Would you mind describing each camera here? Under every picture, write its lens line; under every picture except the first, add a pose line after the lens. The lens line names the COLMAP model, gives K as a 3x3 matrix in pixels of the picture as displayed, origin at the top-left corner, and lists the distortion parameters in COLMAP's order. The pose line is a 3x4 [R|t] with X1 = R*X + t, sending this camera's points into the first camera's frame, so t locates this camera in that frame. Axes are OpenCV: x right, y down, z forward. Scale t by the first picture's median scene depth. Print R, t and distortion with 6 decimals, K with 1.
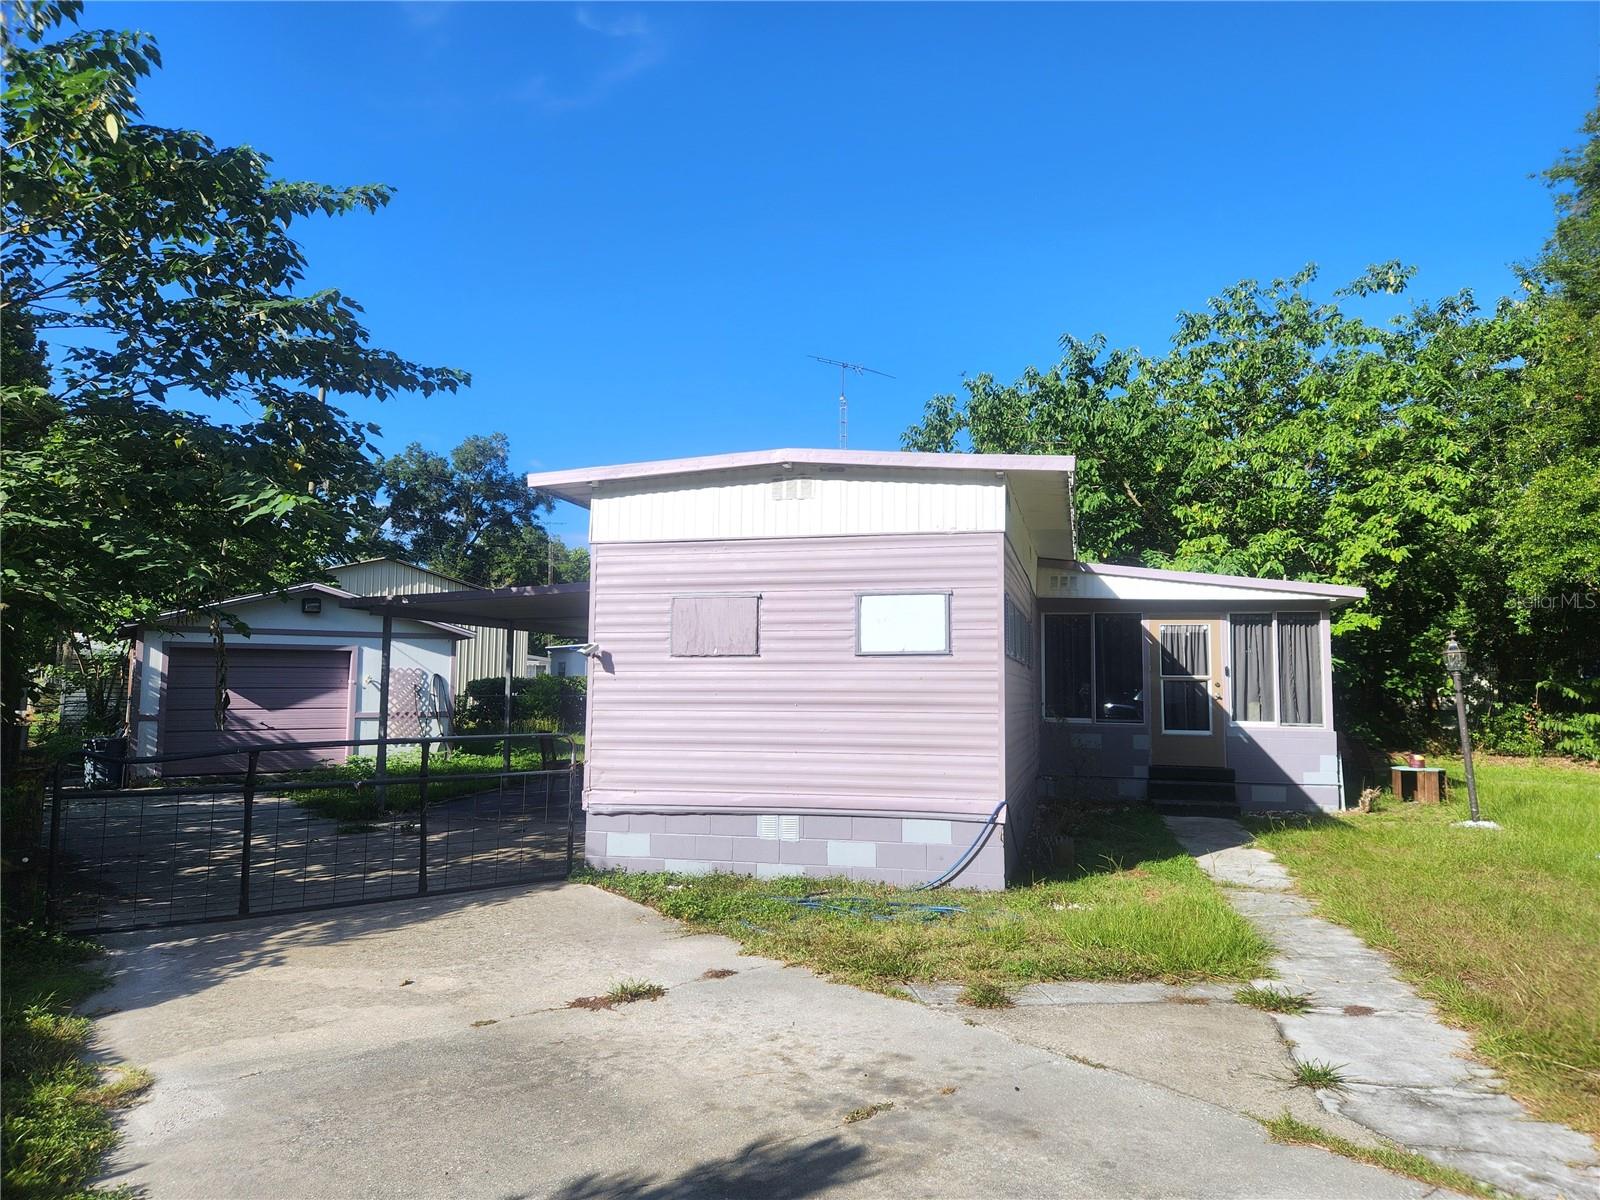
lens RADIAL K [[1082.7, 0, 807.1], [0, 1082.7, 601.8], [0, 0, 1]] dist [0.065750, -0.047824]
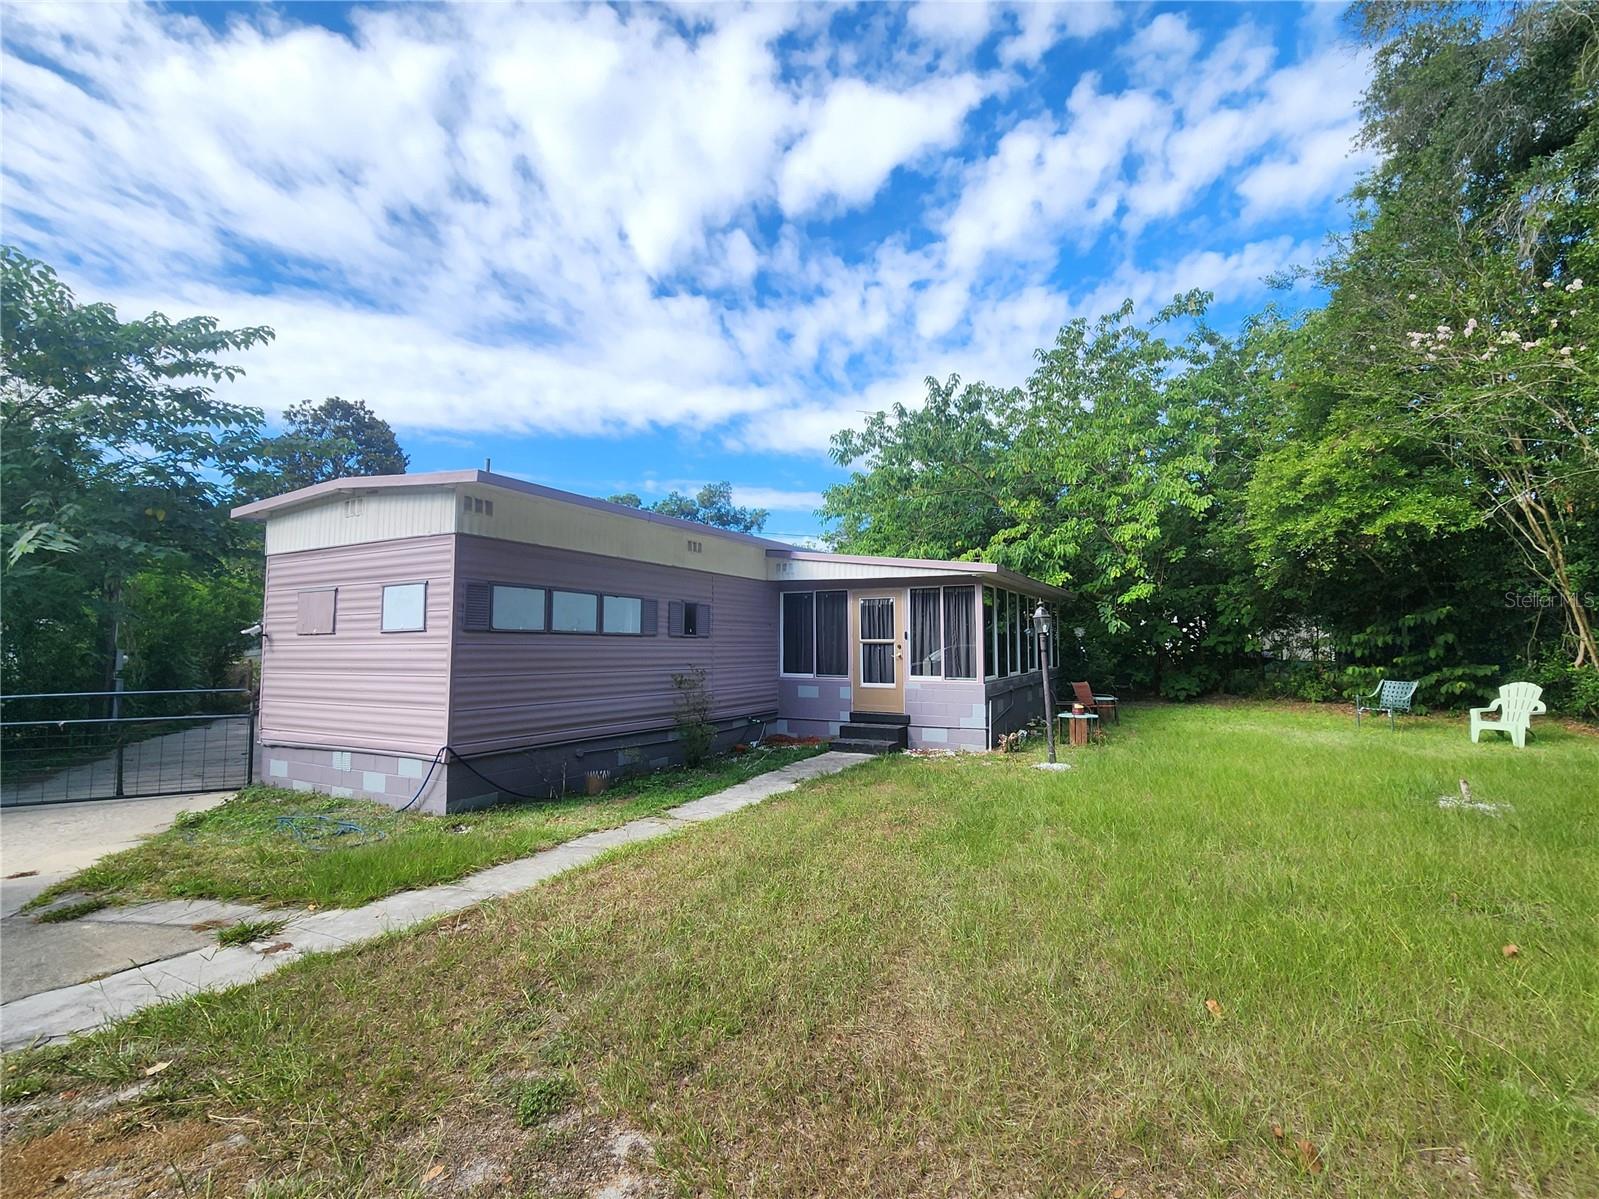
lens RADIAL K [[737.4, 0, 799.5], [0, 737.4, 599.5], [0, 0, 1]] dist [0.002364, 0.001050]
pose [[0.966290, -0.026823, -0.256054, 0.737537], [0.030803, 0.999459, 0.011545, 0.013973], [0.255606, -0.019043, 0.966593, 0.250328]]
